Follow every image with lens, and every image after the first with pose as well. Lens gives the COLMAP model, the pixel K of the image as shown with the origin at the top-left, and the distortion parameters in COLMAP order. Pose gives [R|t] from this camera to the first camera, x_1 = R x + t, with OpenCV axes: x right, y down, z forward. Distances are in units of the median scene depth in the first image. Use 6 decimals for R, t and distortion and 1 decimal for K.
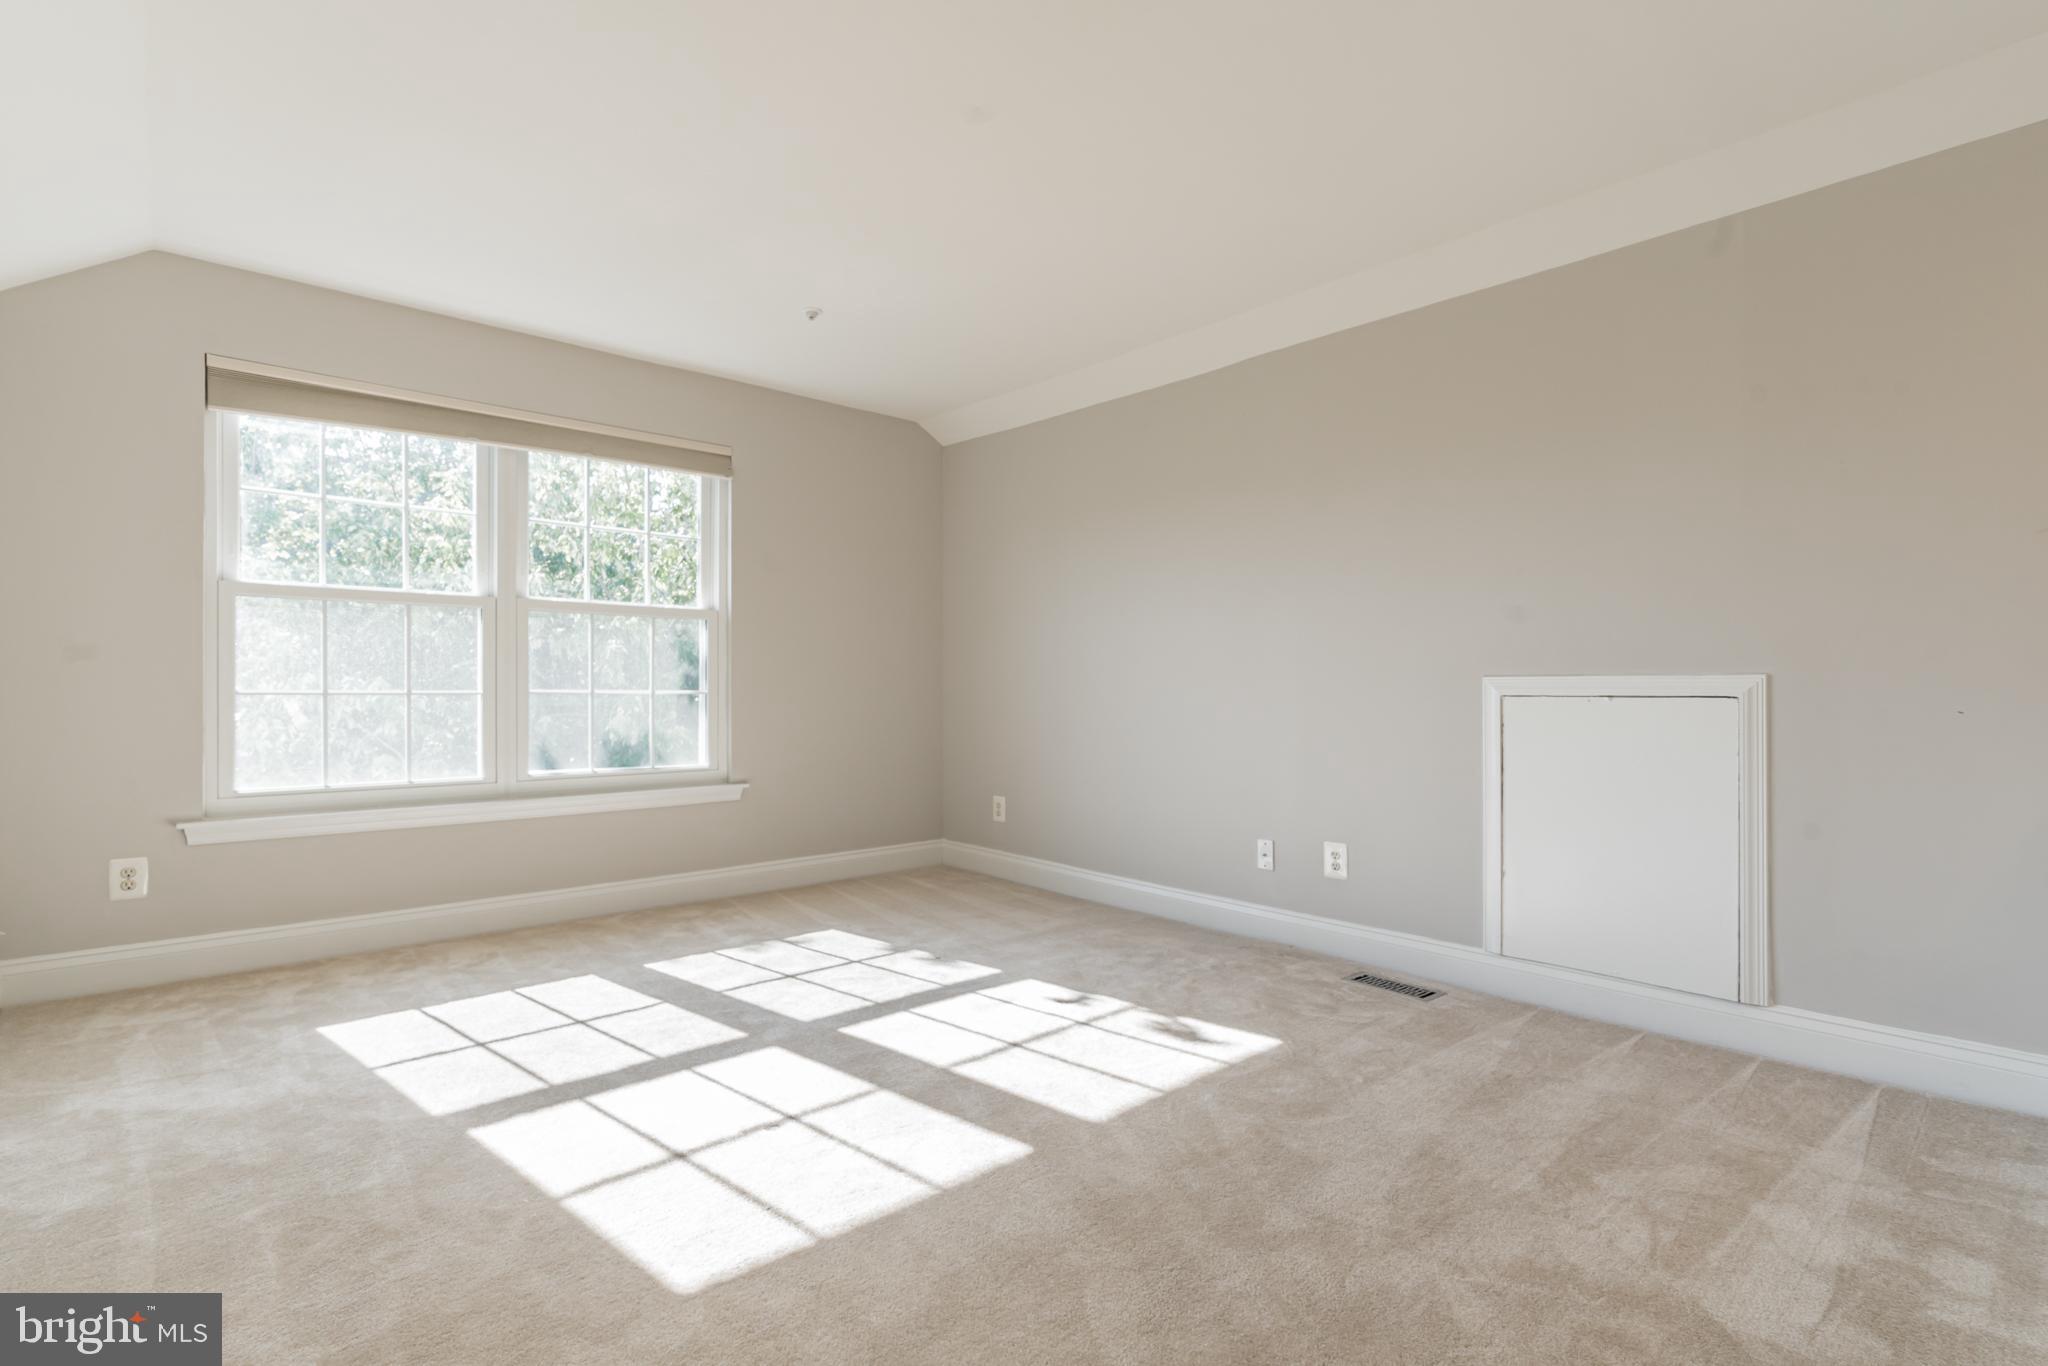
lens RADIAL K [[938.8, 0, 1029.4], [0, 938.8, 685.2], [0, 0, 1]] dist [-0.005291, -0.000182]
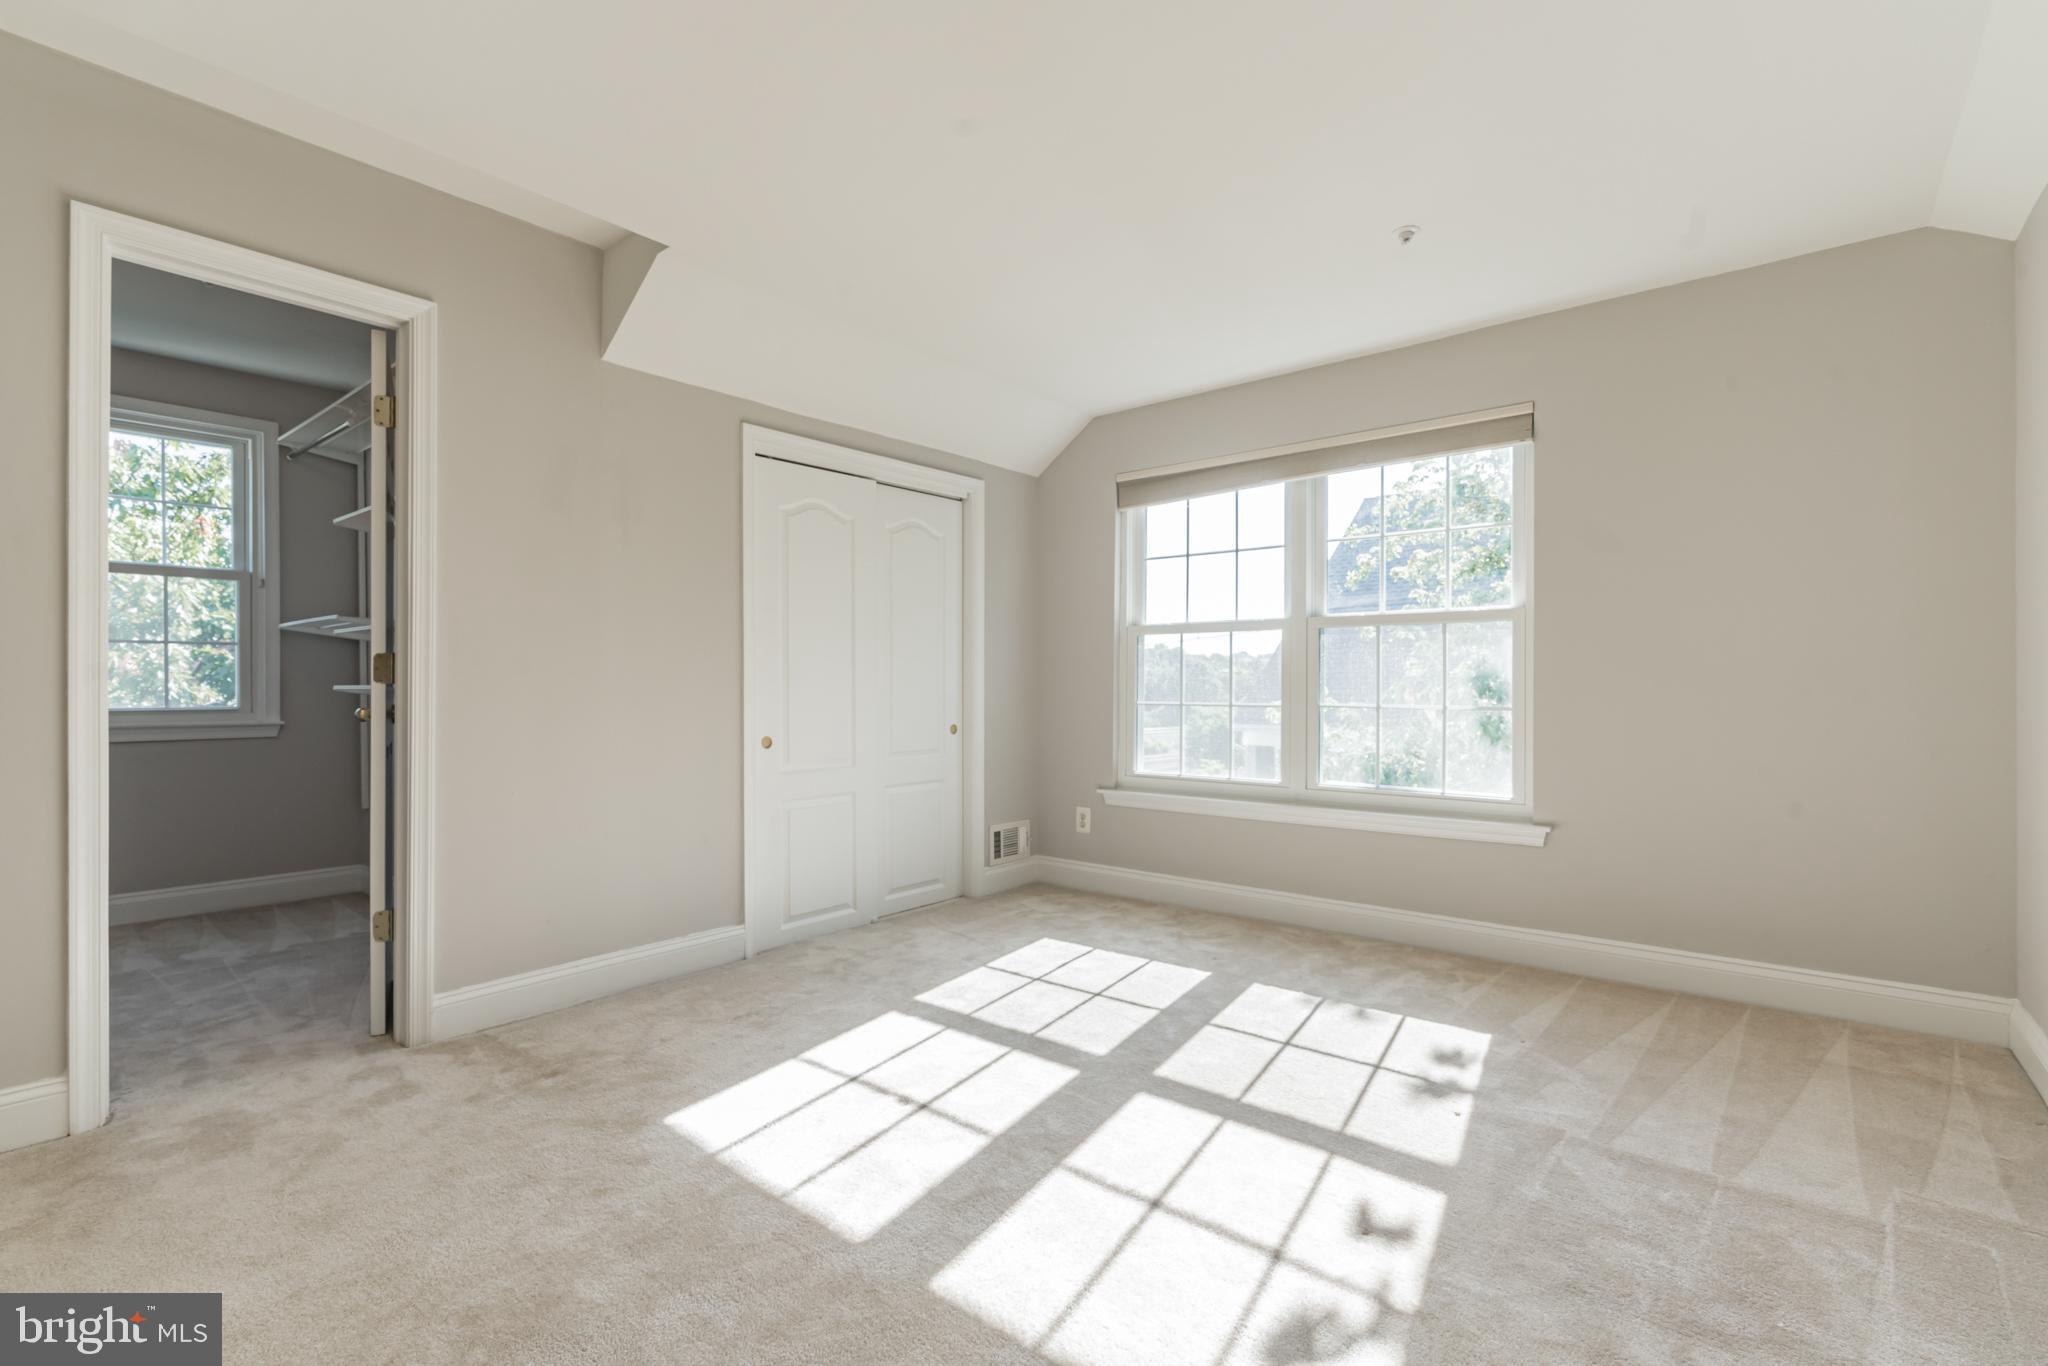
lens RADIAL K [[938.8, 0, 1029.4], [0, 938.8, 685.2], [0, 0, 1]] dist [-0.005291, -0.000182]
pose [[0.152047, -0.002372, -0.988370, 0.571076], [0.000263, 0.999997, -0.002359, -0.016460], [0.988373, 0.000099, 0.152047, 0.650371]]
